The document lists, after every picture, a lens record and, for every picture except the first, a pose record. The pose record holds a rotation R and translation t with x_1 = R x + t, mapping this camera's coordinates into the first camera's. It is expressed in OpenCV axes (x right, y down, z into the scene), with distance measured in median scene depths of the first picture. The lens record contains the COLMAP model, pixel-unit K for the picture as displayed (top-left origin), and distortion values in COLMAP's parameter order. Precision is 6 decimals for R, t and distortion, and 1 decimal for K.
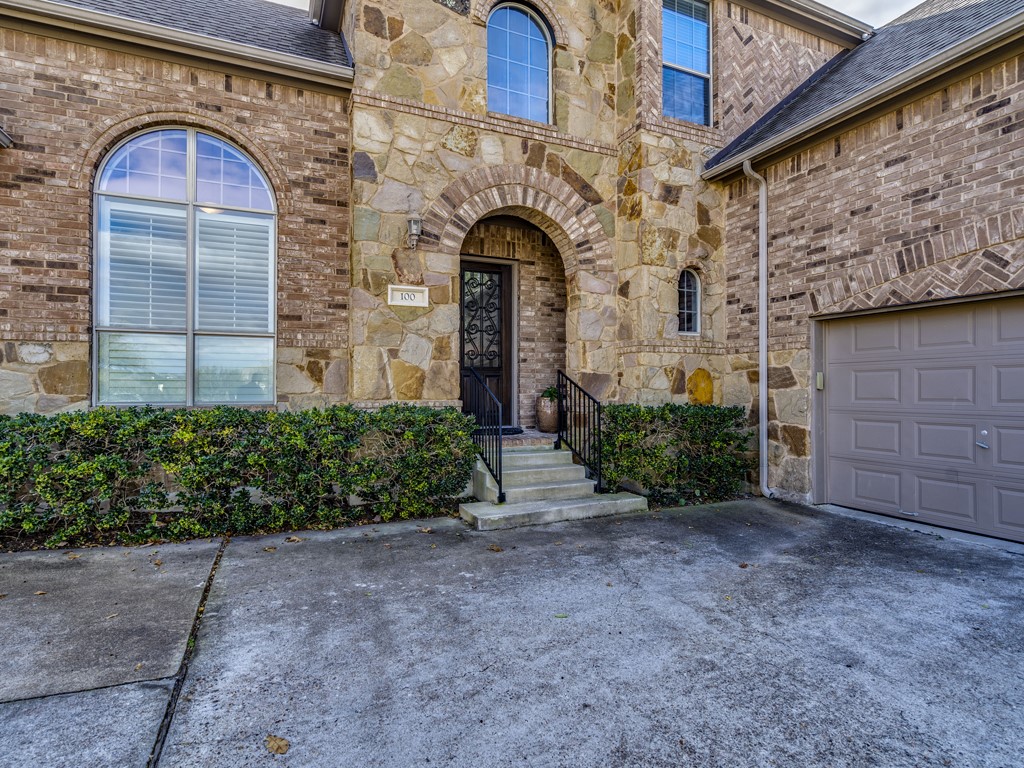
lens RADIAL K [[525.1, 0, 485.0], [0, 525.1, 384.5], [0, 0, 1]] dist [-0.004242, 0.003784]
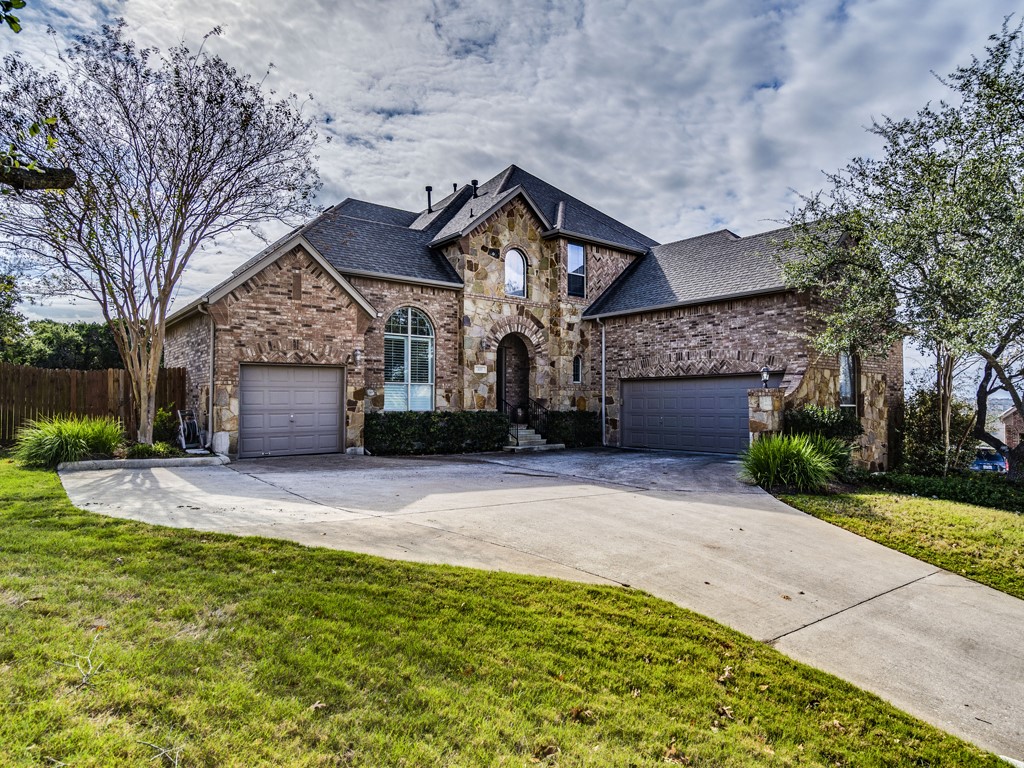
lens RADIAL K [[796.7, 0, 513.2], [0, 796.7, 384.1], [0, 0, 1]] dist [0.005425, 0.000461]
pose [[0.940555, 0.007444, 0.339560, -1.283950], [-0.002246, 0.999874, -0.015698, -0.031278], [-0.339634, 0.014002, 0.940454, -2.669484]]
